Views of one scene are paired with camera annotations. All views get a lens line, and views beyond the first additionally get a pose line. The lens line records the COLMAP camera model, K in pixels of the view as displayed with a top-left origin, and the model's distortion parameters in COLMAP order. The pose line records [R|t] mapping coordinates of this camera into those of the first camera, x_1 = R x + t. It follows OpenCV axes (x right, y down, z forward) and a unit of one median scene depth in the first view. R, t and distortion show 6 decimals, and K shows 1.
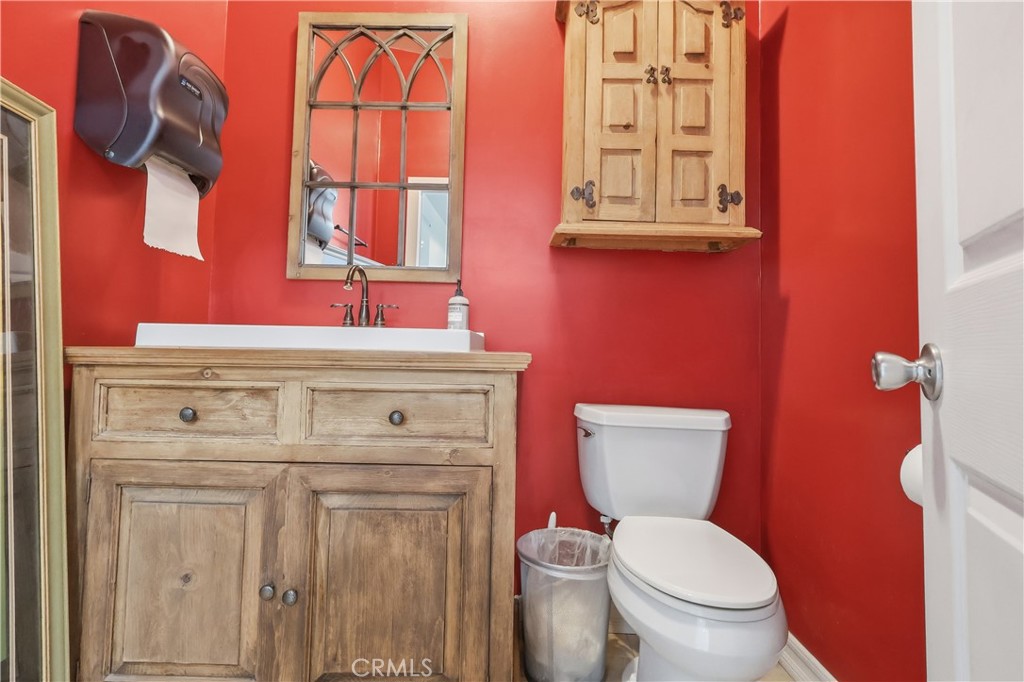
lens RADIAL K [[492.4, 0, 512.0], [0, 492.4, 341.0], [0, 0, 1]] dist [0.000187, 0.000408]
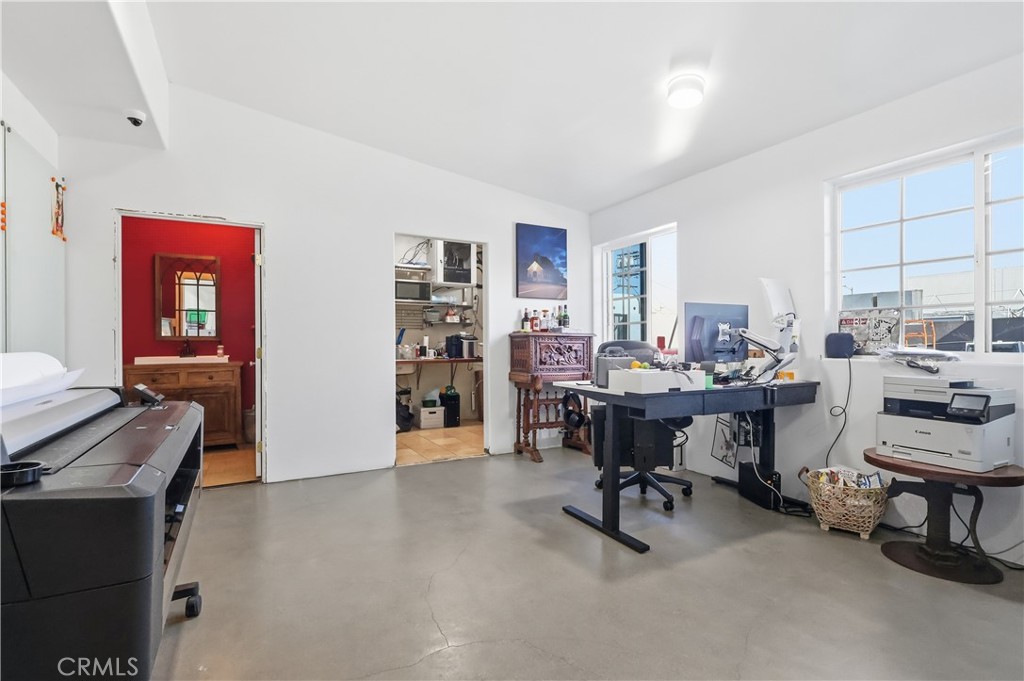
lens RADIAL K [[492.4, 0, 512.0], [0, 492.4, 340.5], [0, 0, 1]] dist [0.000187, 0.000408]
pose [[0.877180, -0.027251, 0.479387, 0.035615], [0.025914, 0.999620, 0.009407, -0.152525], [-0.479461, 0.004171, 0.877553, -4.212647]]
